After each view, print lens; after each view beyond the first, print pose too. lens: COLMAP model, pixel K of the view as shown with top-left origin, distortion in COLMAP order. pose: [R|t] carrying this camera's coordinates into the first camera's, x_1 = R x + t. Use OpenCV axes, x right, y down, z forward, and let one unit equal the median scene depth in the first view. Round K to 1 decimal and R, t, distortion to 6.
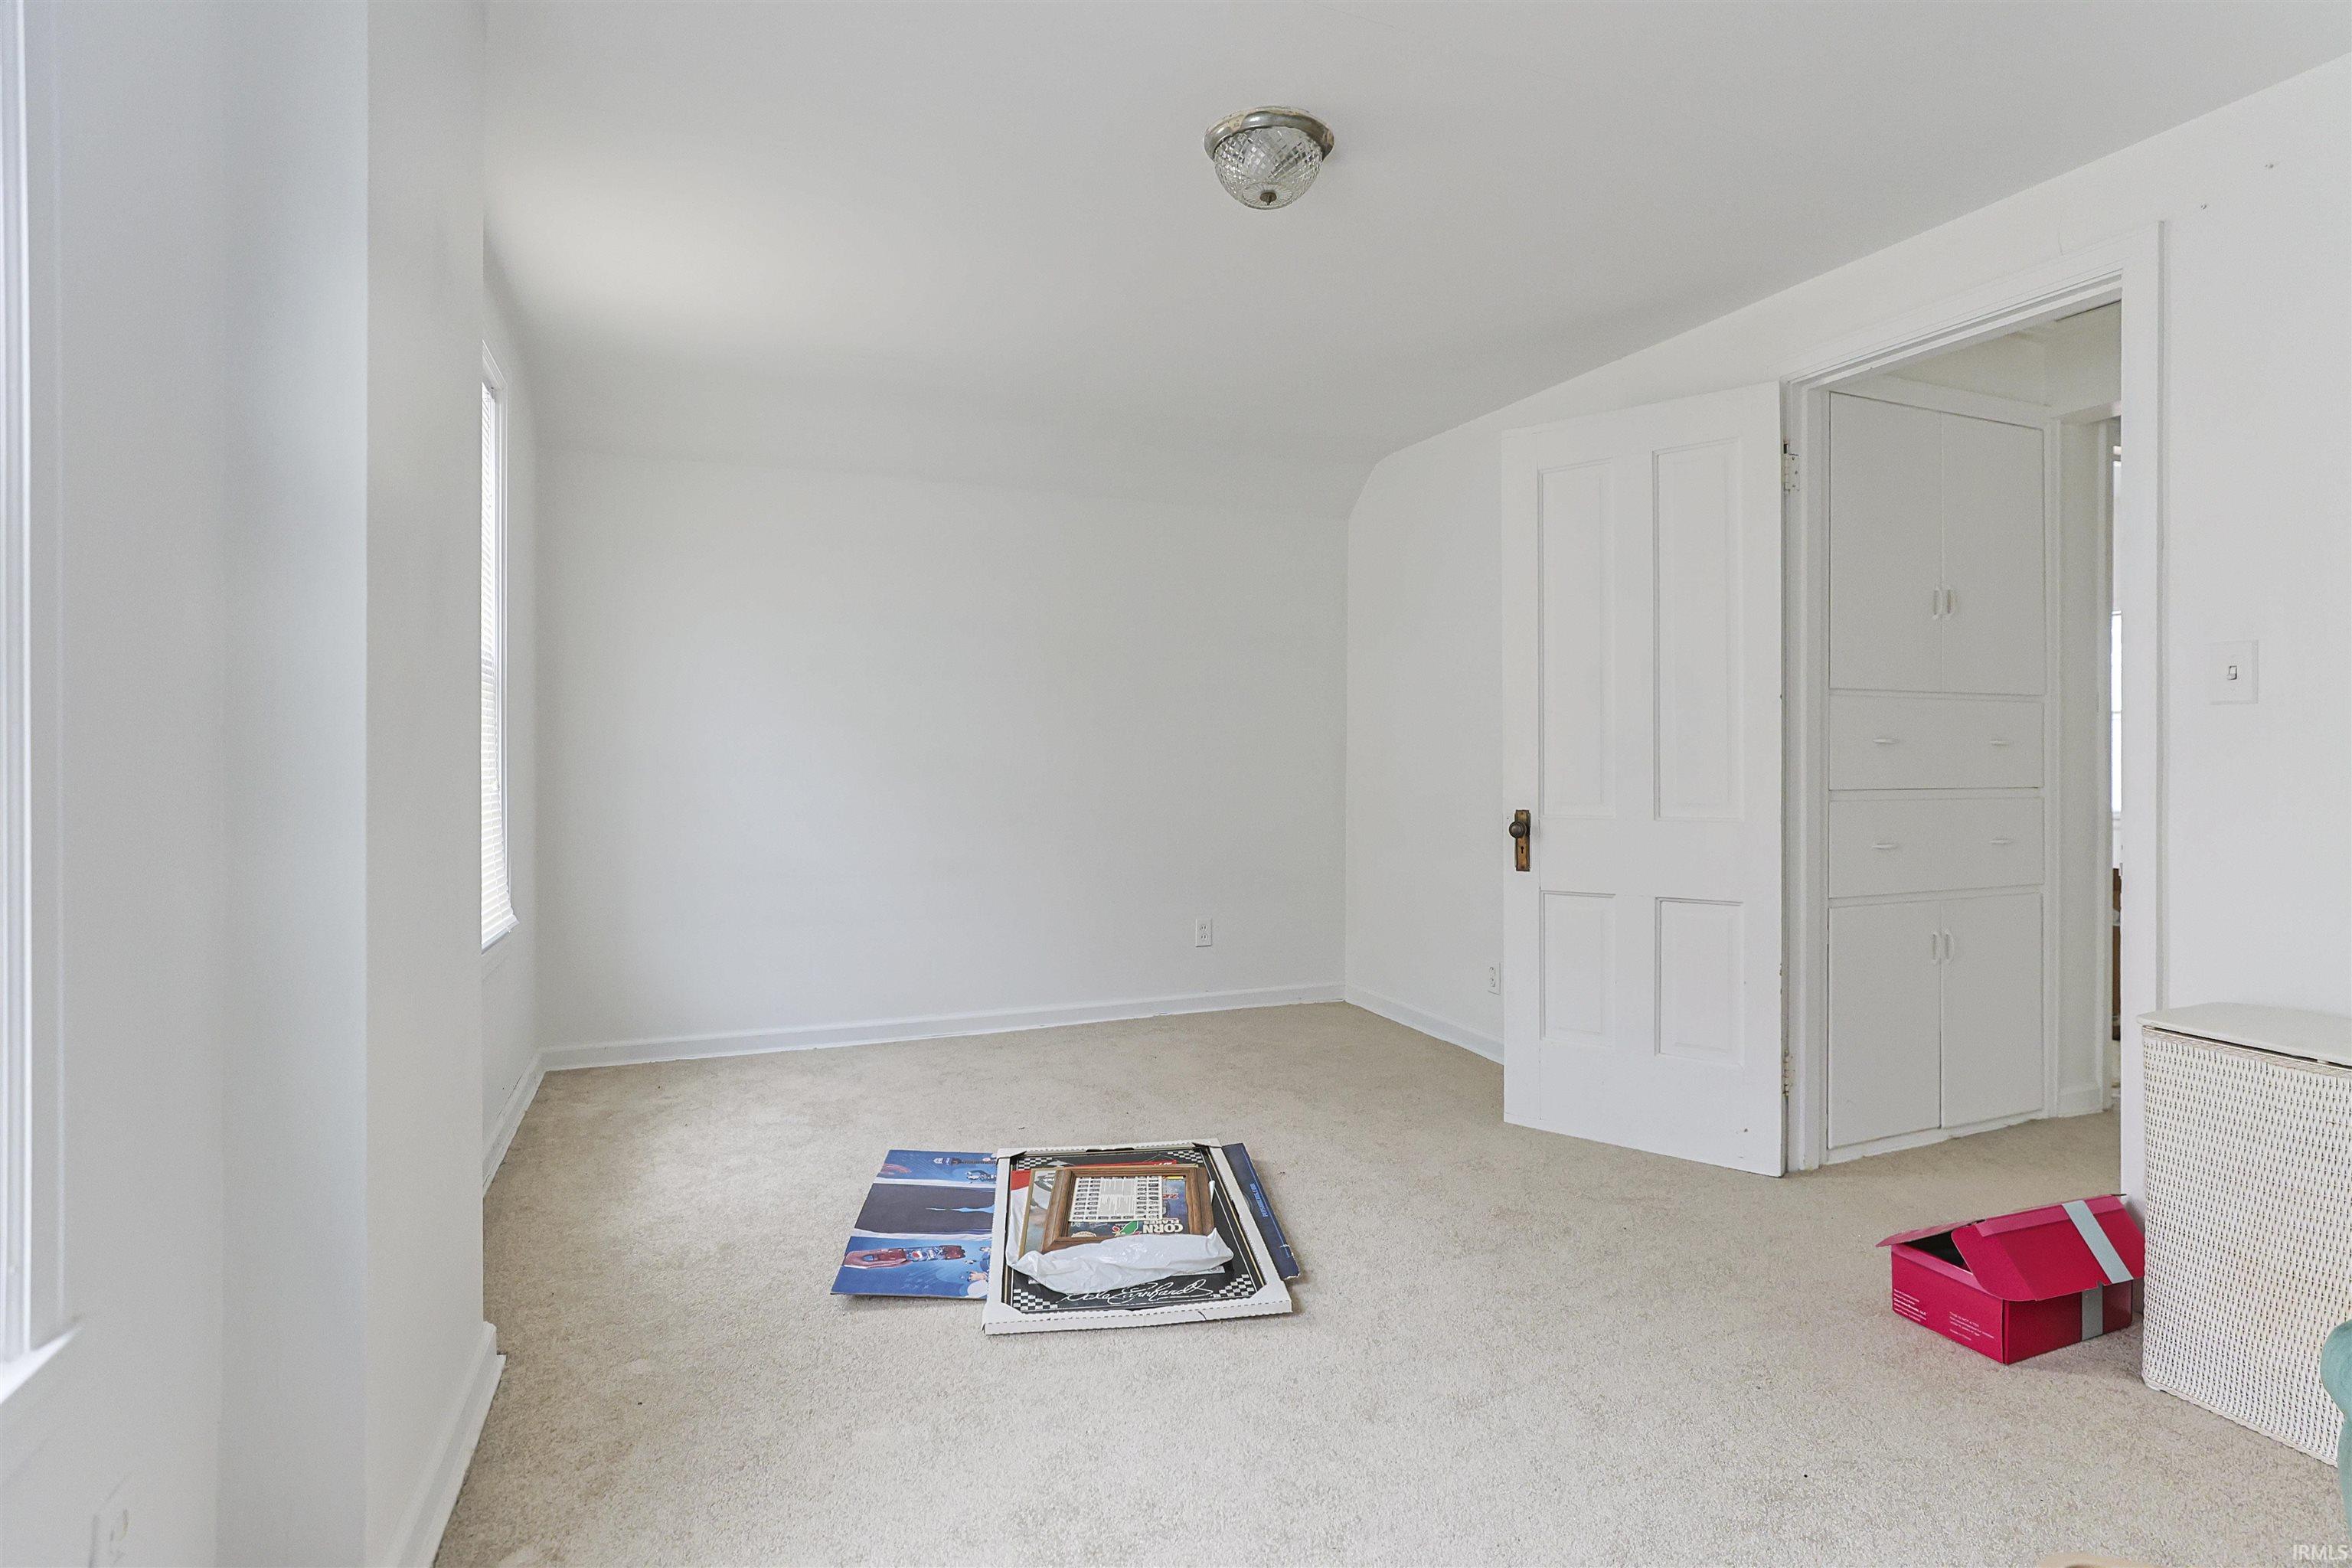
lens RADIAL K [[1146.8, 0, 1172.1], [0, 1146.8, 750.5], [0, 0, 1]] dist [-0.001170, -0.000198]
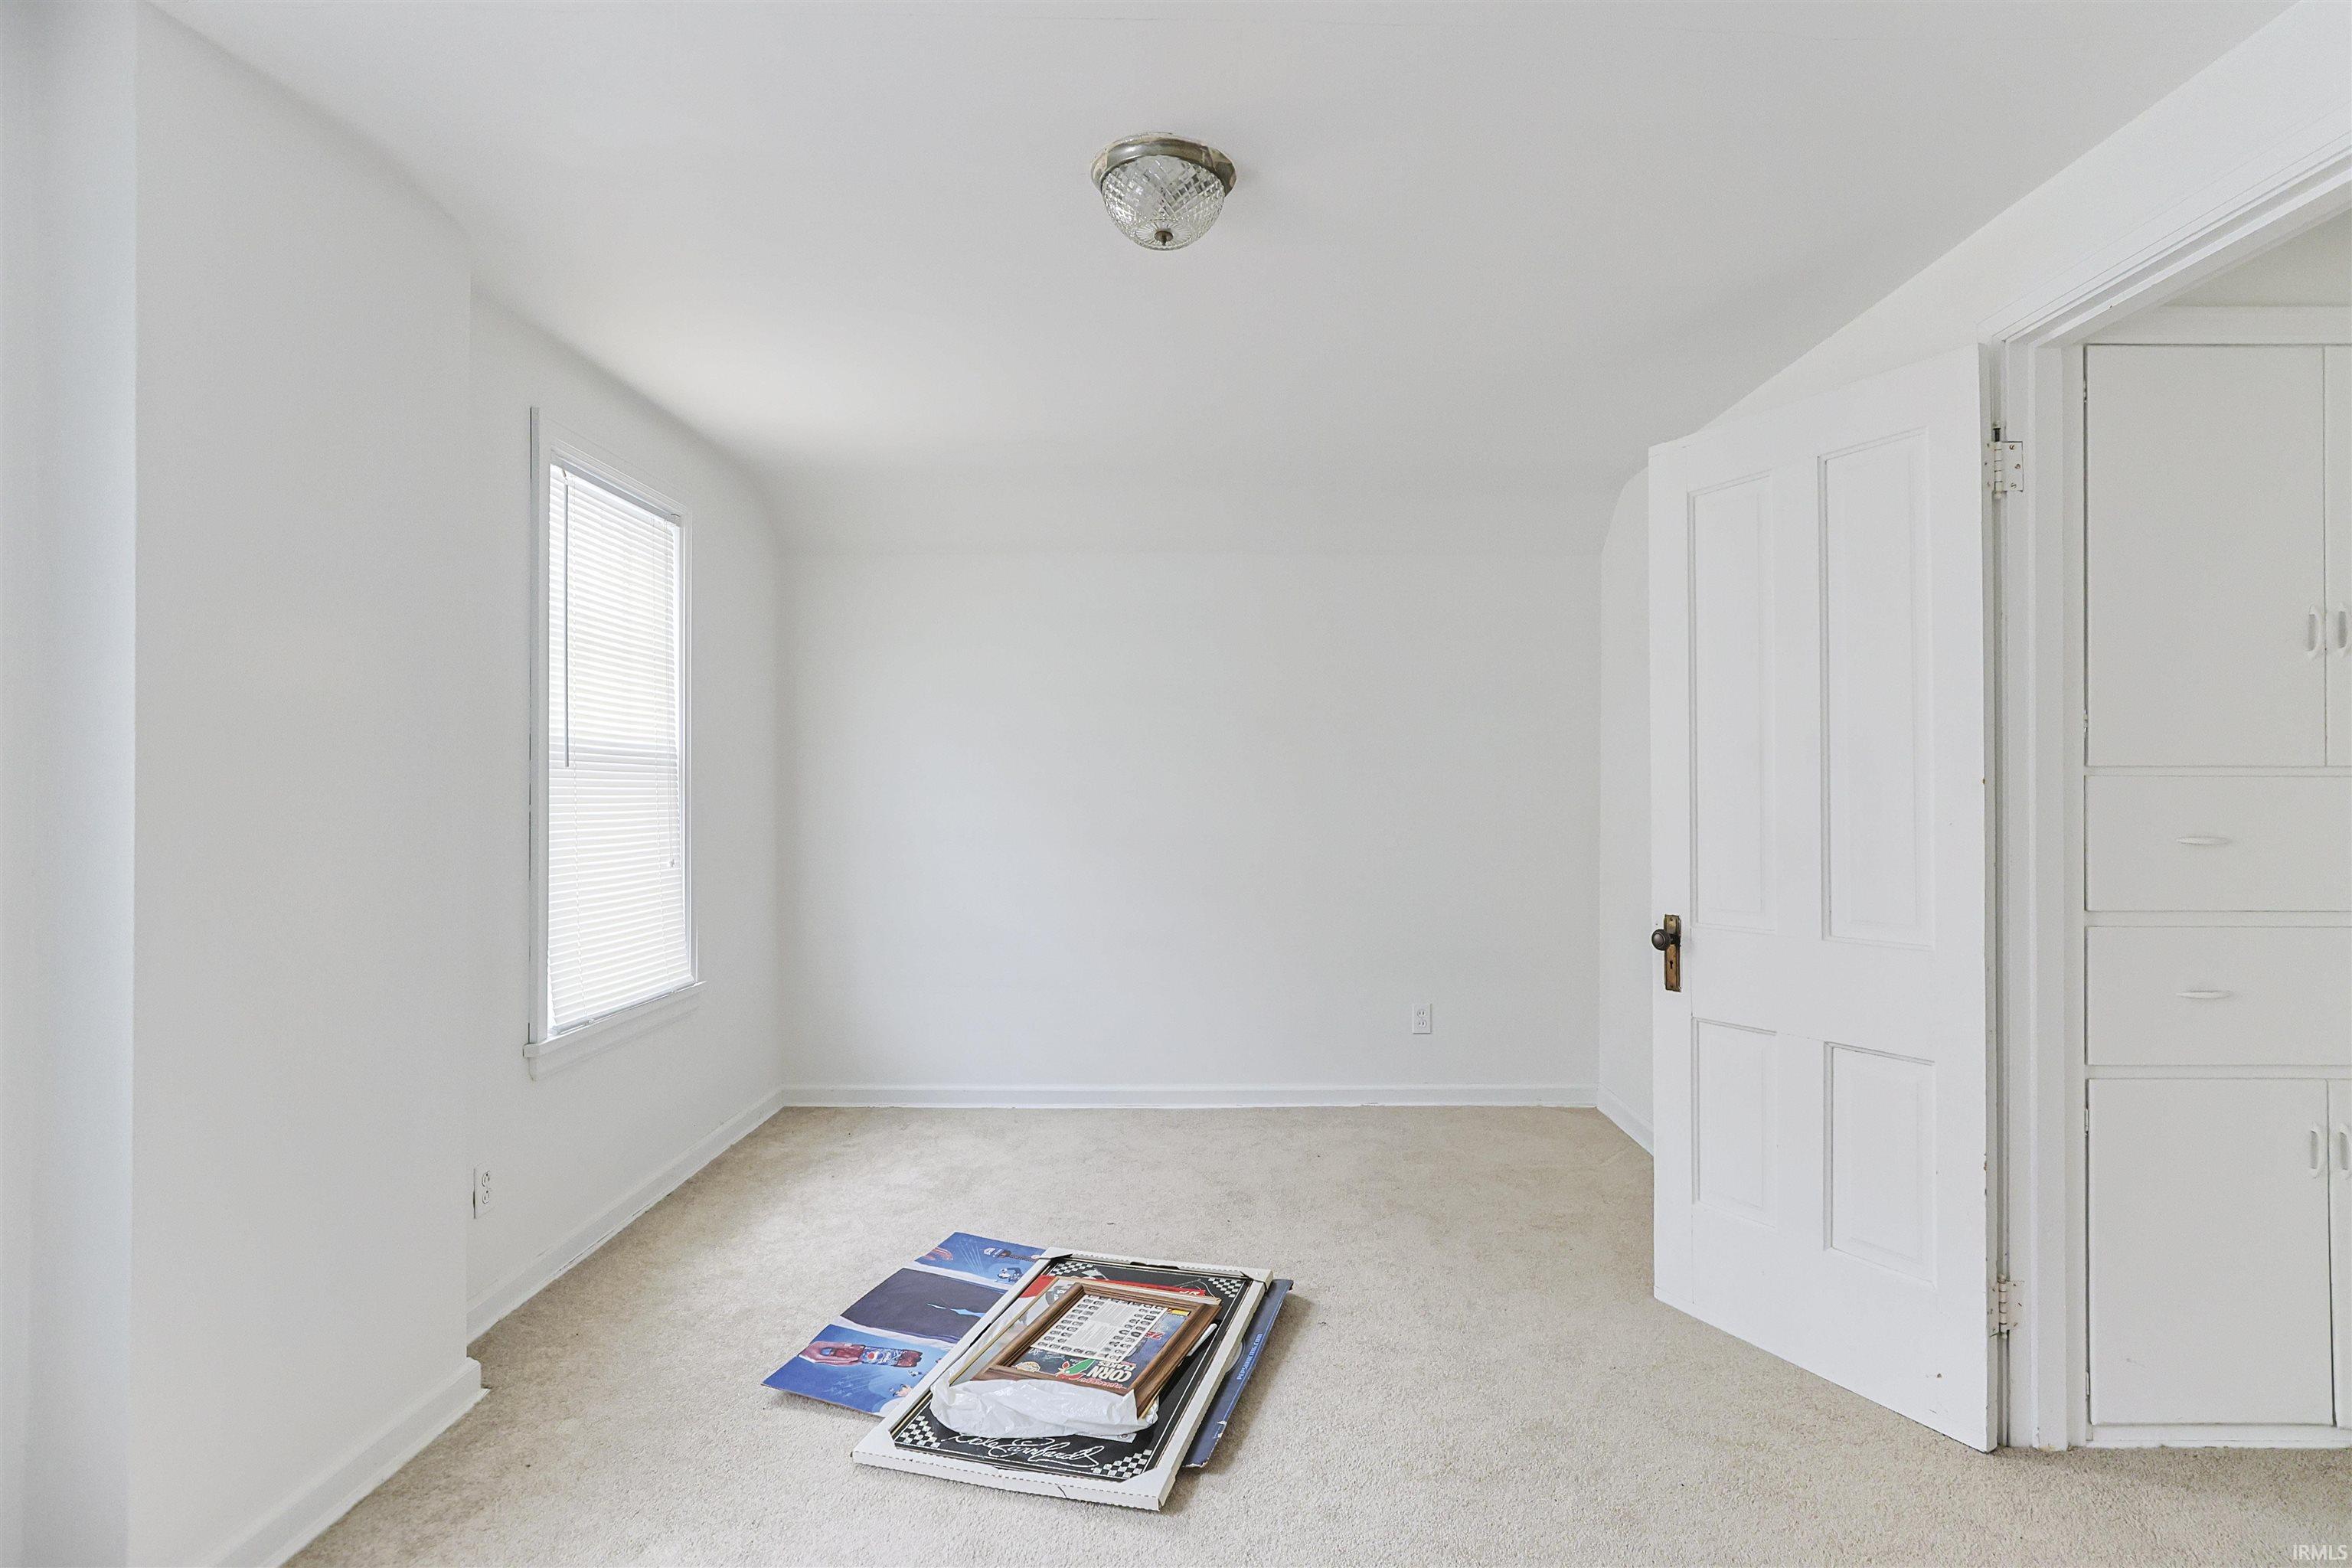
lens RADIAL K [[1129.5, 0, 1176.0], [0, 1129.5, 784.0], [0, 0, 1]] dist [-0.011815, 0.010125]
pose [[0.925650, -0.006588, -0.378324, 0.322663], [0.004619, 0.999971, -0.006112, -0.042352], [0.378353, 0.003910, 0.925653, 0.151992]]
